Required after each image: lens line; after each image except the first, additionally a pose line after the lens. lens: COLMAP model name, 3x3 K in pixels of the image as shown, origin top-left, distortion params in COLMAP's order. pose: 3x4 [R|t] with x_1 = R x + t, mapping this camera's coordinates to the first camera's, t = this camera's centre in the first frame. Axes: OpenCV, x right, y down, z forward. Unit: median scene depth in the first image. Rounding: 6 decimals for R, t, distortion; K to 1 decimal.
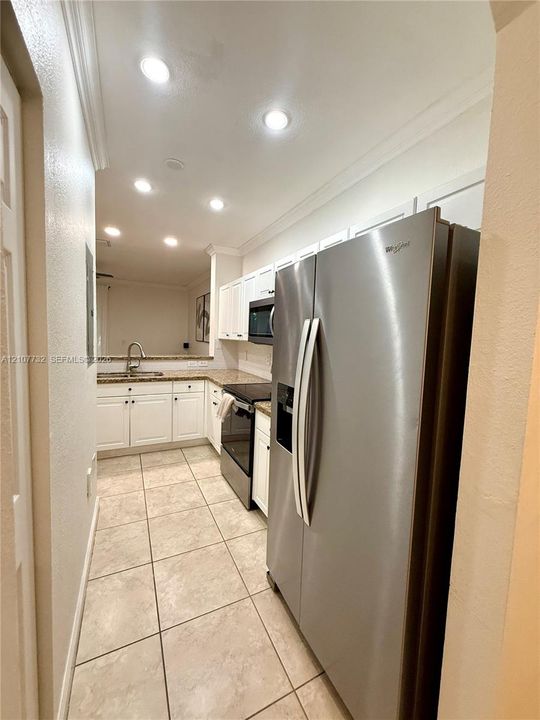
lens RADIAL K [[287.8, 0, 269.6], [0, 287.8, 356.3], [0, 0, 1]] dist [0.002135, -0.000004]
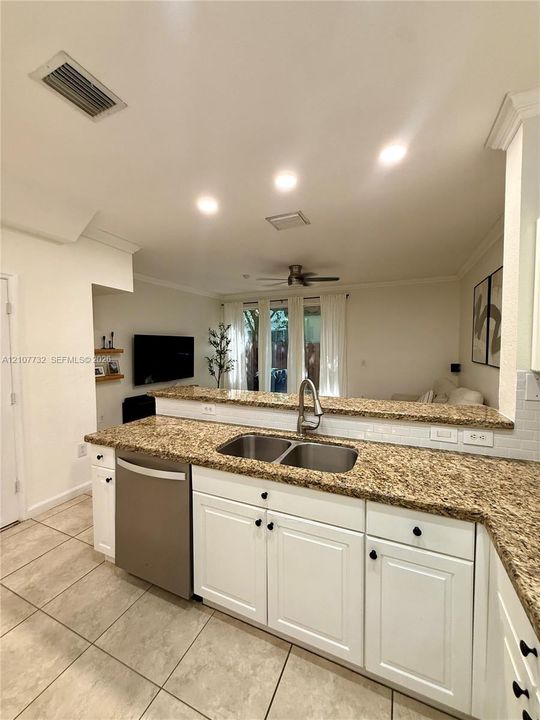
lens RADIAL K [[287.8, 0, 270.2], [0, 287.8, 356.7], [0, 0, 1]] dist [0.002135, -0.000004]
pose [[0.631788, -0.004628, -0.775128, -0.113687], [-0.027901, 0.999198, -0.028707, -0.062252], [0.774639, 0.039764, 0.631152, 0.566455]]
